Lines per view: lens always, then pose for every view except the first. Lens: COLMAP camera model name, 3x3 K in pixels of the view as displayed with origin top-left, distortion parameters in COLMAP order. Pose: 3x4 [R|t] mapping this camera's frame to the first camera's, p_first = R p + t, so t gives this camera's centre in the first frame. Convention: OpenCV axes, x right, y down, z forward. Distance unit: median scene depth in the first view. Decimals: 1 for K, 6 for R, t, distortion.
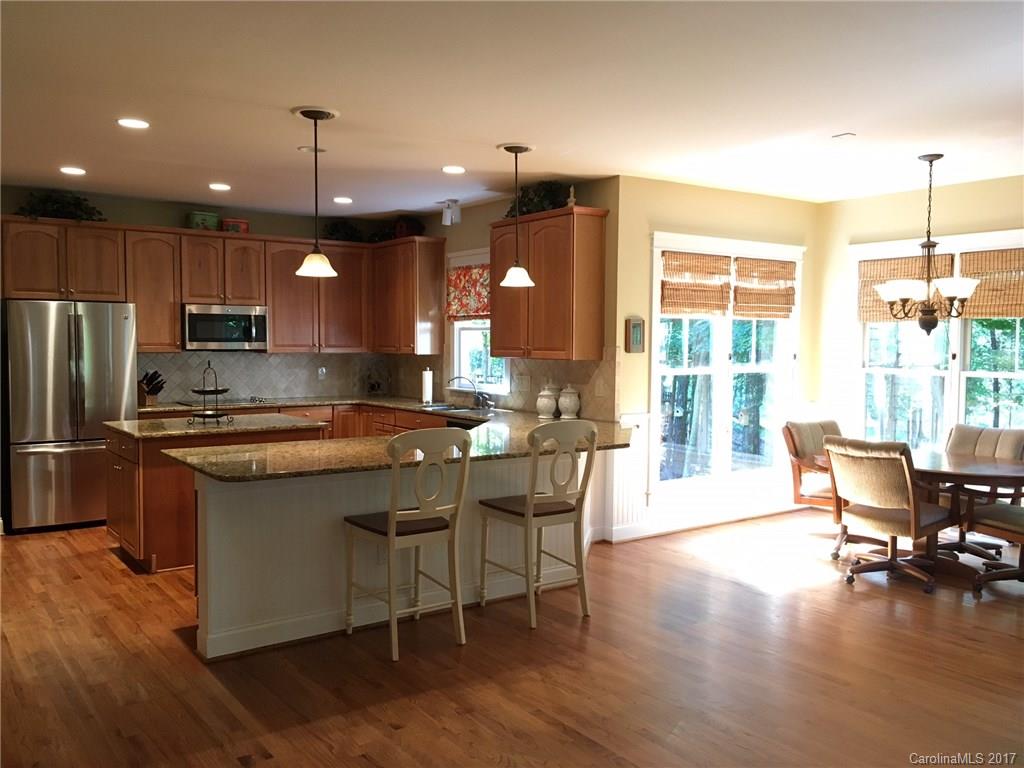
lens RADIAL K [[859.1, 0, 514.1], [0, 859.1, 384.3], [0, 0, 1]] dist [0.058977, -0.079276]
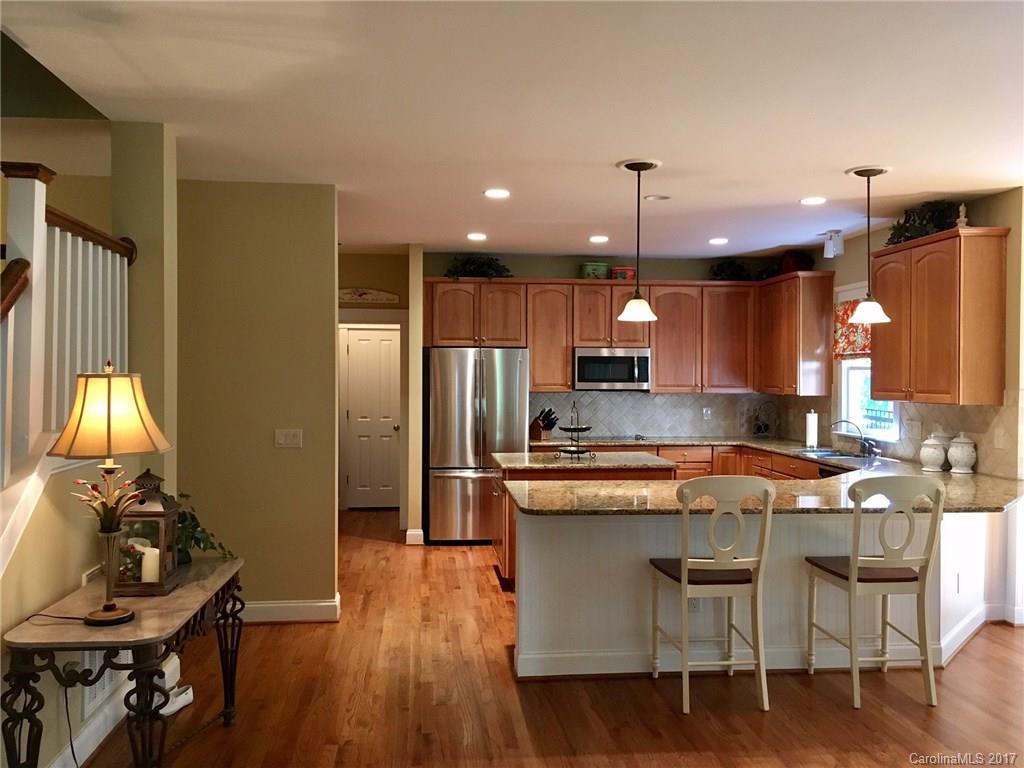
lens RADIAL K [[859.1, 0, 514.1], [0, 859.1, 384.3], [0, 0, 1]] dist [0.058977, -0.079276]
pose [[0.870238, 0.002809, -0.492624, 0.097069], [-0.024382, 0.999004, -0.037374, -0.004765], [0.492028, 0.044536, 0.869440, 0.023699]]
